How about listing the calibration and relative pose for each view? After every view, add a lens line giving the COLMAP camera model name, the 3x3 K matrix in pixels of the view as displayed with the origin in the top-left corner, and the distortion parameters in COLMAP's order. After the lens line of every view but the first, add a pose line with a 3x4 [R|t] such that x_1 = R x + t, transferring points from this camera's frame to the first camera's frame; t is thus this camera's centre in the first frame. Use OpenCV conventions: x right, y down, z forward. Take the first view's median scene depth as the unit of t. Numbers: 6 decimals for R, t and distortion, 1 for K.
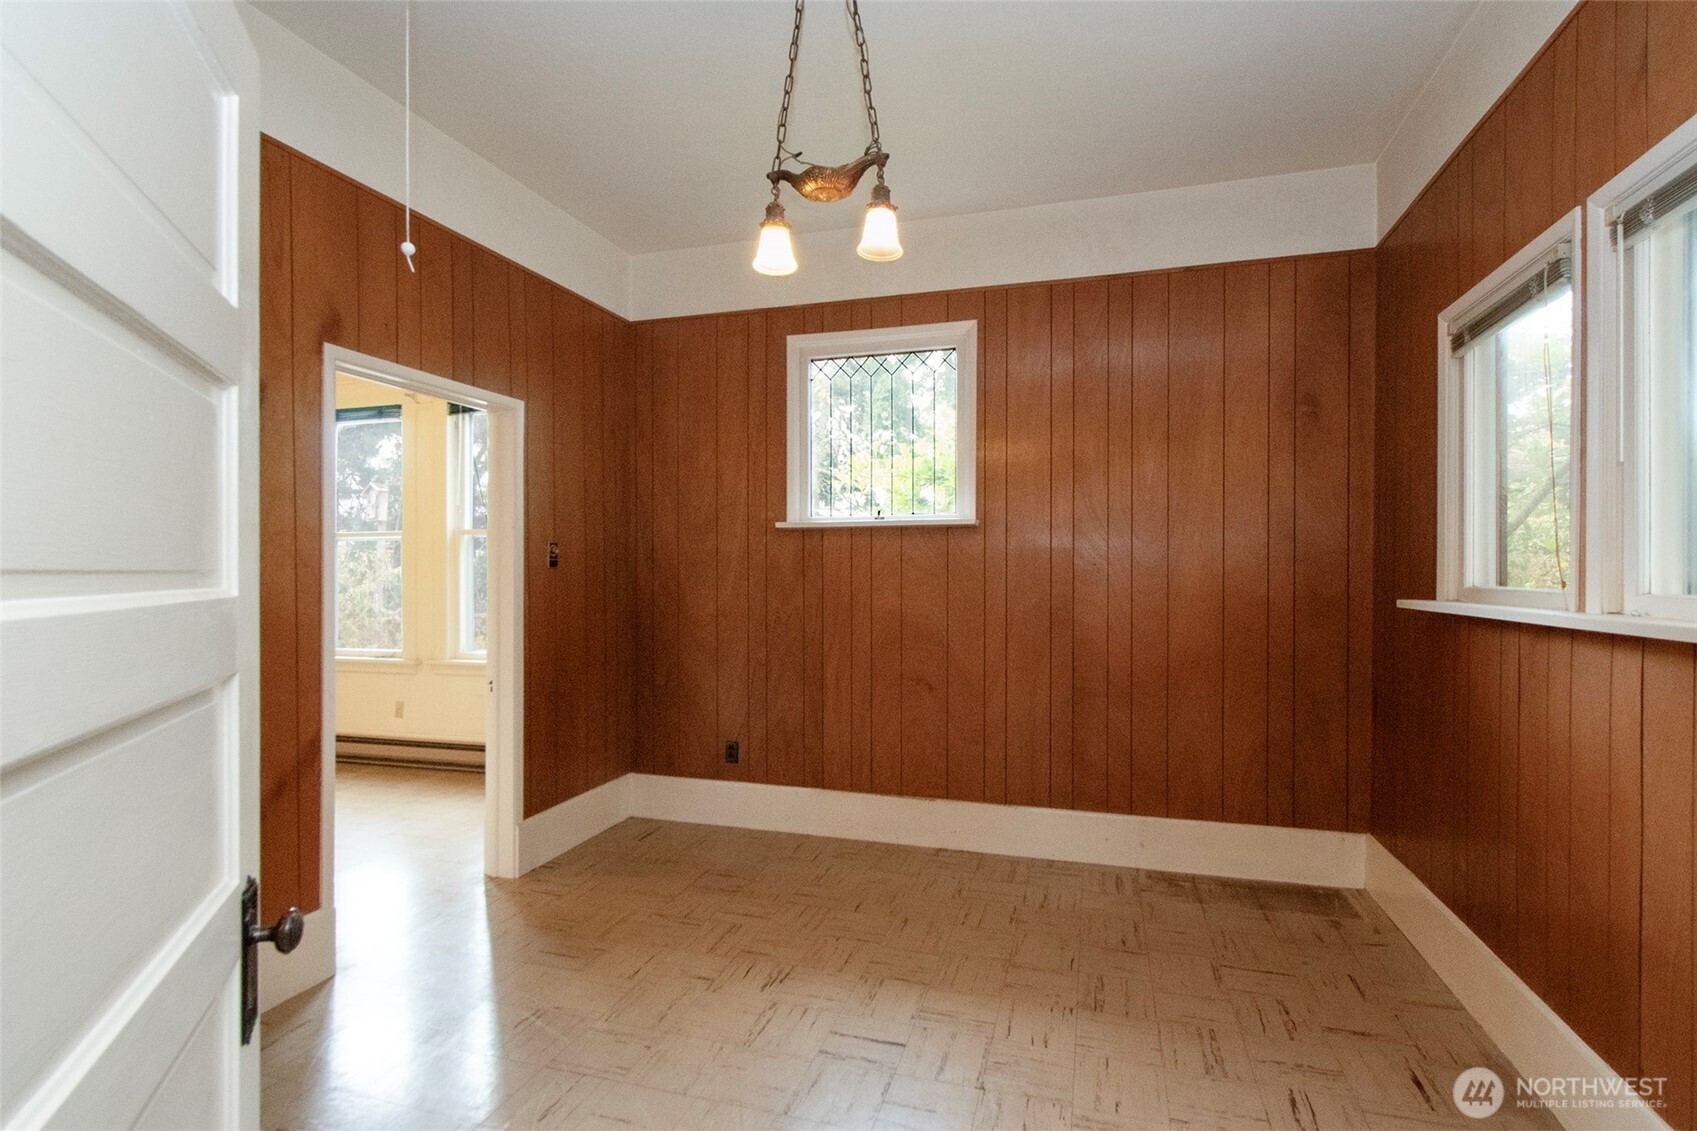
lens RADIAL K [[745.8, 0, 848.6], [0, 745.8, 571.3], [0, 0, 1]] dist [-0.004440, -0.001909]
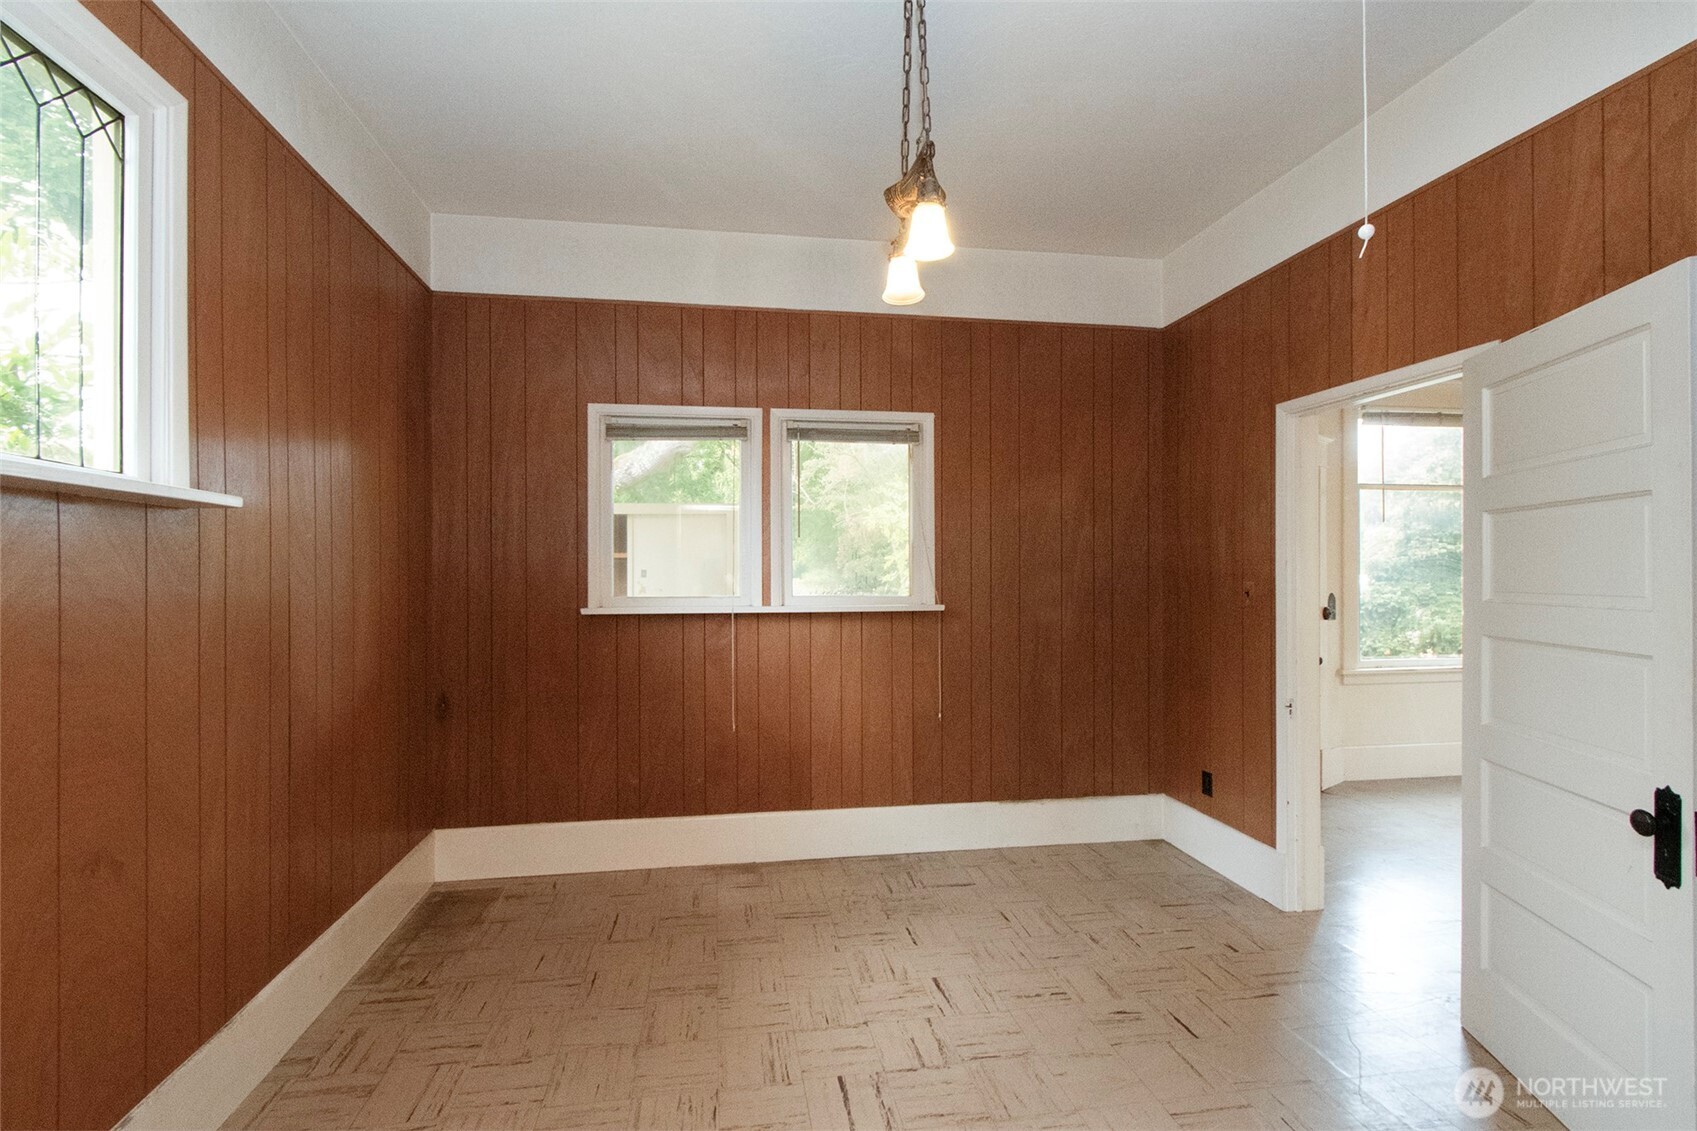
lens RADIAL K [[745.8, 0, 844.1], [0, 745.8, 571.1], [0, 0, 1]] dist [-0.004440, -0.001909]
pose [[-0.429980, 0.005339, 0.902822, -0.595734], [0.003480, 0.999985, -0.004256, -0.018037], [-0.902832, 0.001312, -0.429992, 1.034032]]
